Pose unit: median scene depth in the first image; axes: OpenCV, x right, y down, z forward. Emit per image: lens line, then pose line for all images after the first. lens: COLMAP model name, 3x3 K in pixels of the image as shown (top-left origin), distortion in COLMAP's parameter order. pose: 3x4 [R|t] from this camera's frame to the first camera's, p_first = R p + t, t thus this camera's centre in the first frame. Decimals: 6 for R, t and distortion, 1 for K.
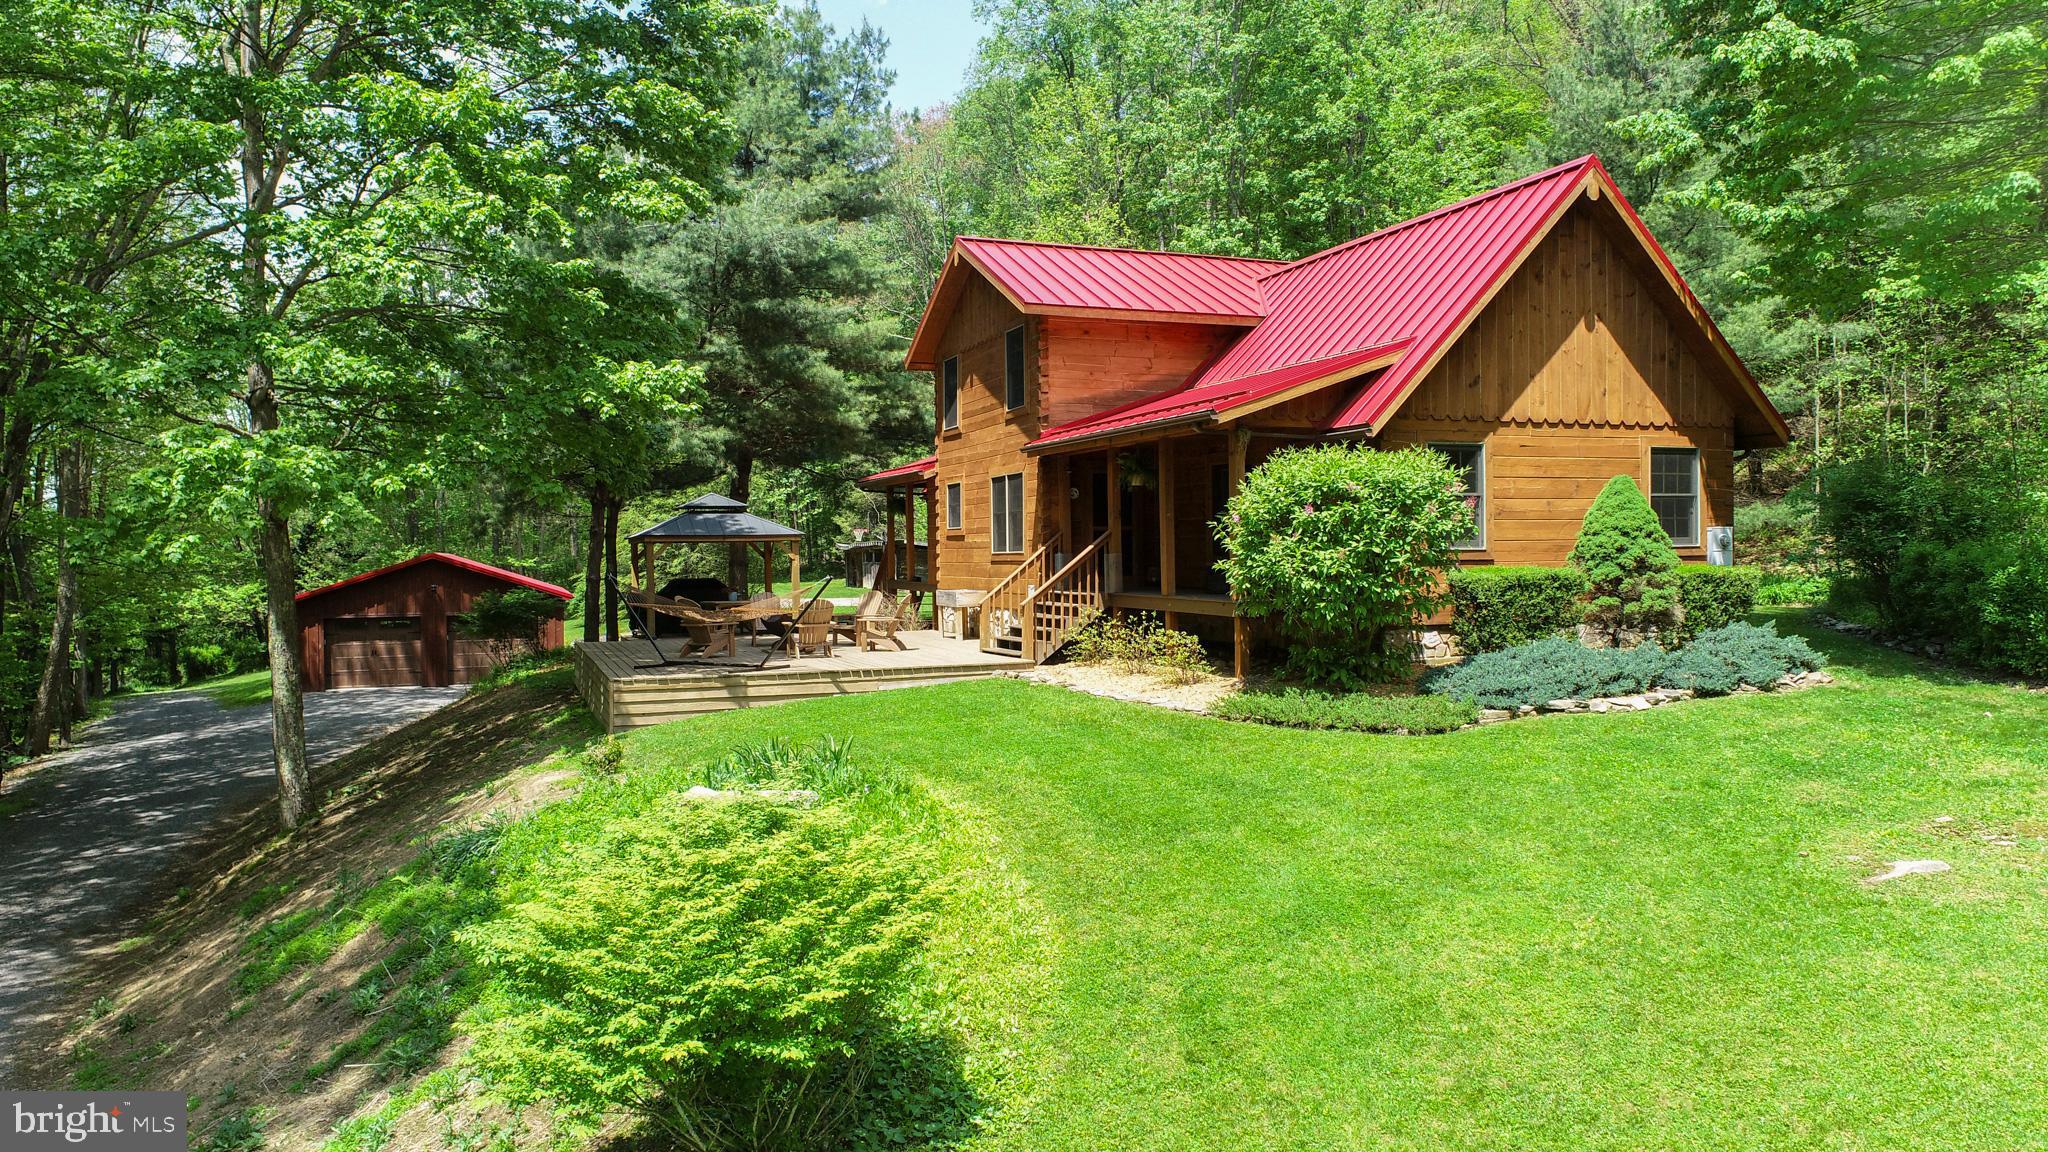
lens RADIAL K [[1385.2, 0, 1027.4], [0, 1385.2, 571.7], [0, 0, 1]] dist [-0.009513, 0.004257]
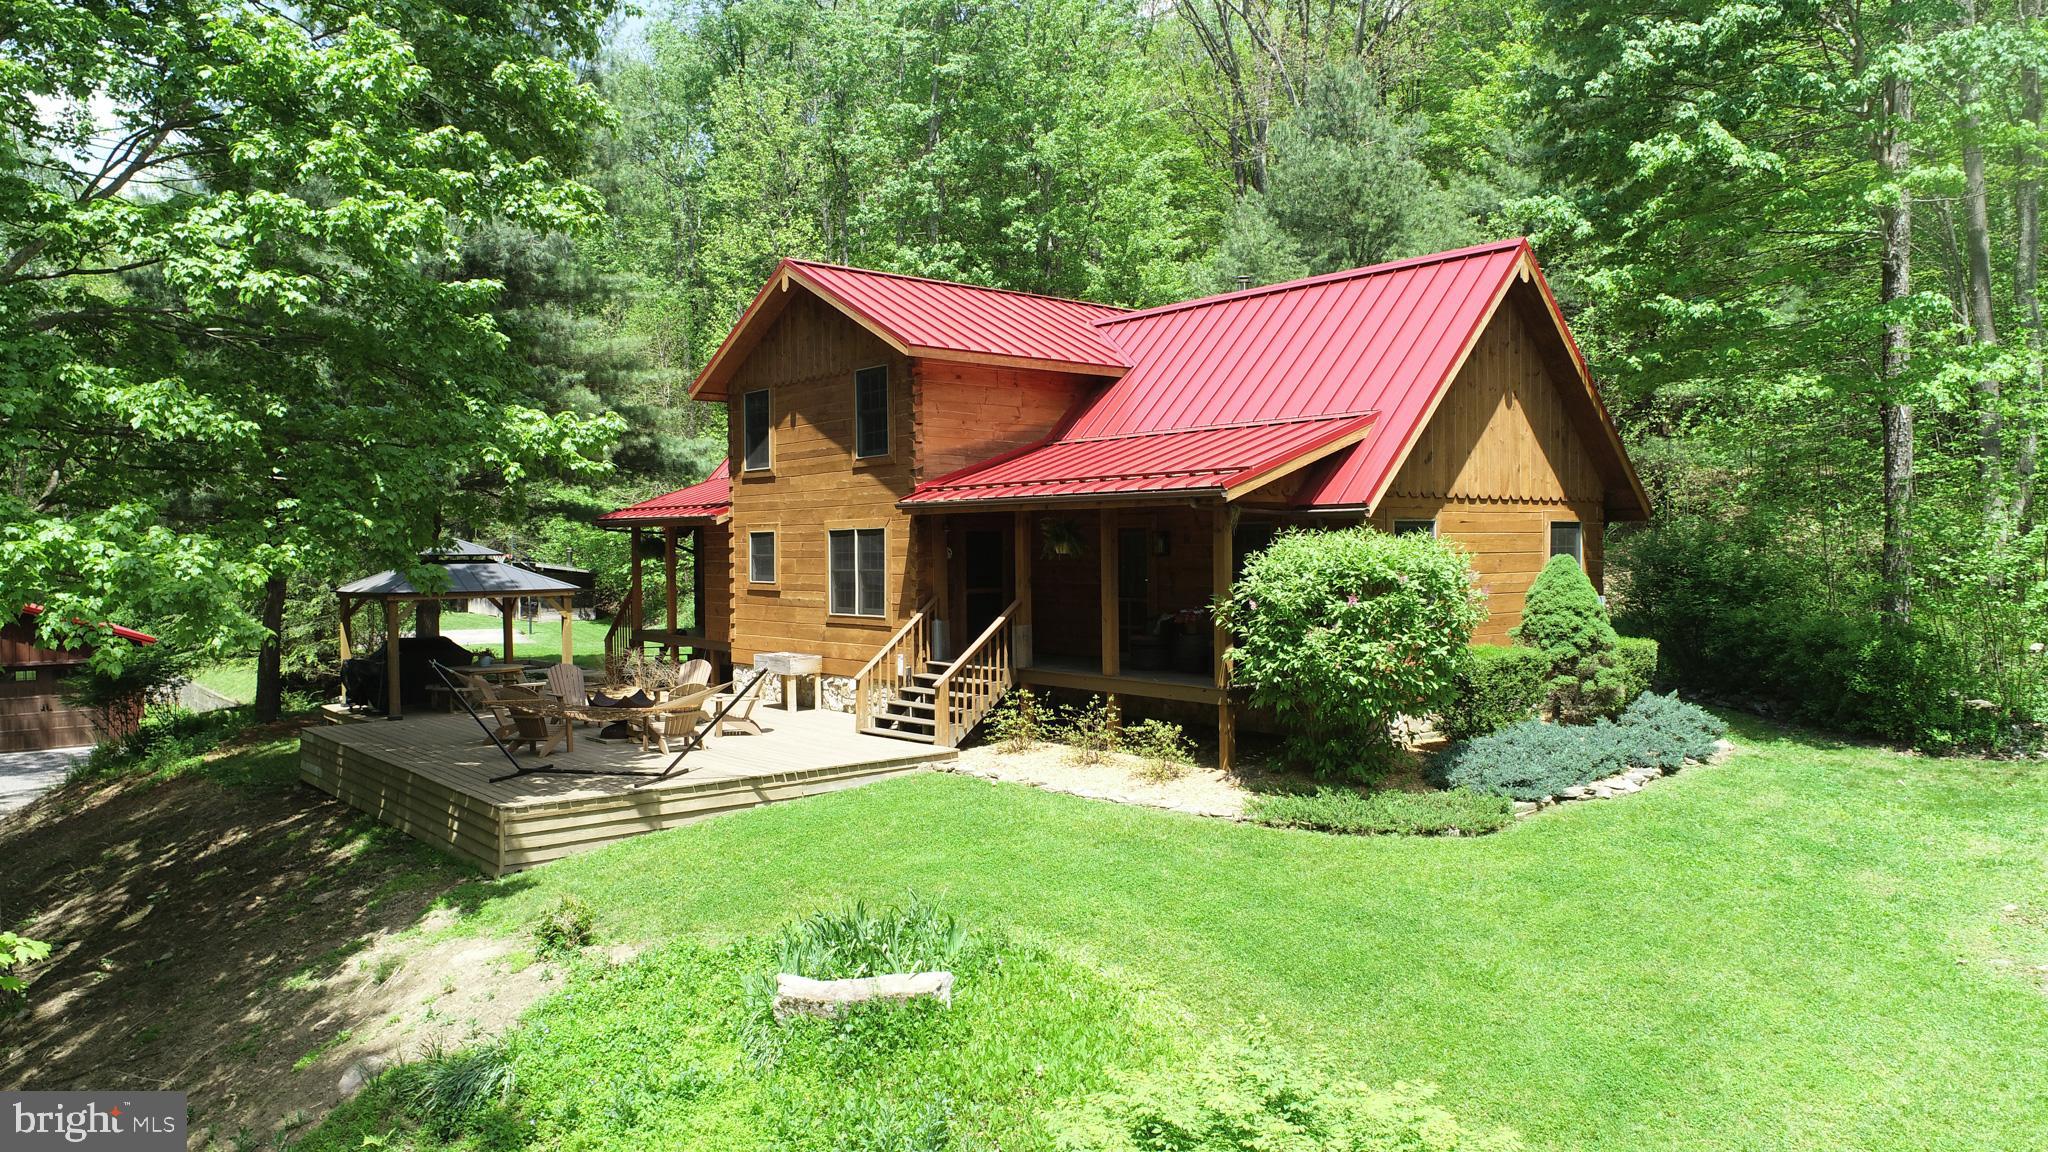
lens RADIAL K [[1385.2, 0, 1026.5], [0, 1385.2, 570.7], [0, 0, 1]] dist [-0.009513, 0.004257]
pose [[0.947405, -0.002229, 0.320028, -0.229472], [0.003017, 0.999994, -0.001966, -0.047250], [-0.320022, 0.002828, 0.947406, 0.129100]]
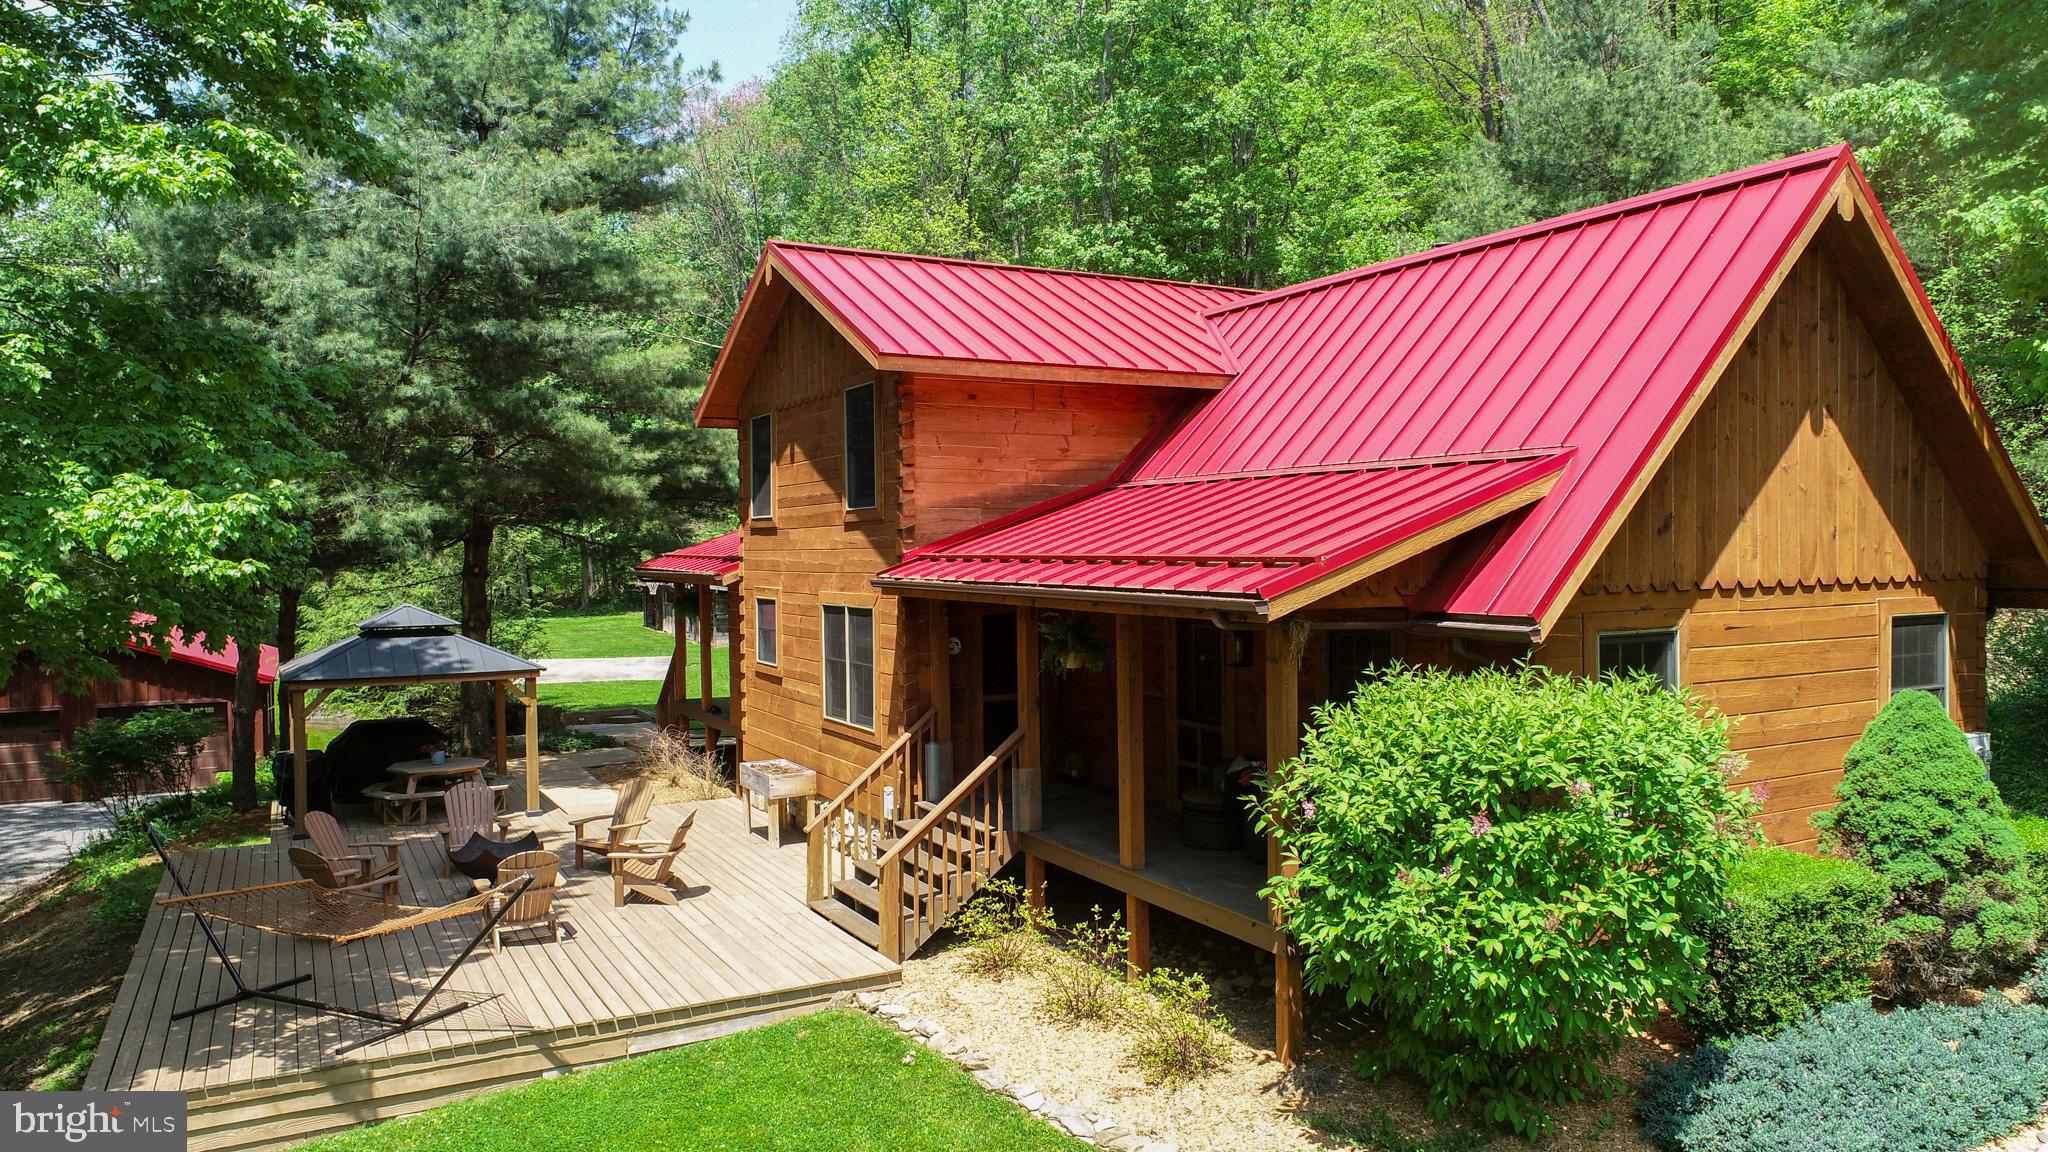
lens RADIAL K [[1385.2, 0, 1026.4], [0, 1385.2, 576.9], [0, 0, 1]] dist [-0.009513, 0.004257]
pose [[0.991595, -0.001471, 0.129370, -0.017892], [0.000681, 0.999981, 0.006149, -0.101710], [-0.129377, -0.006009, 0.991577, 0.388255]]
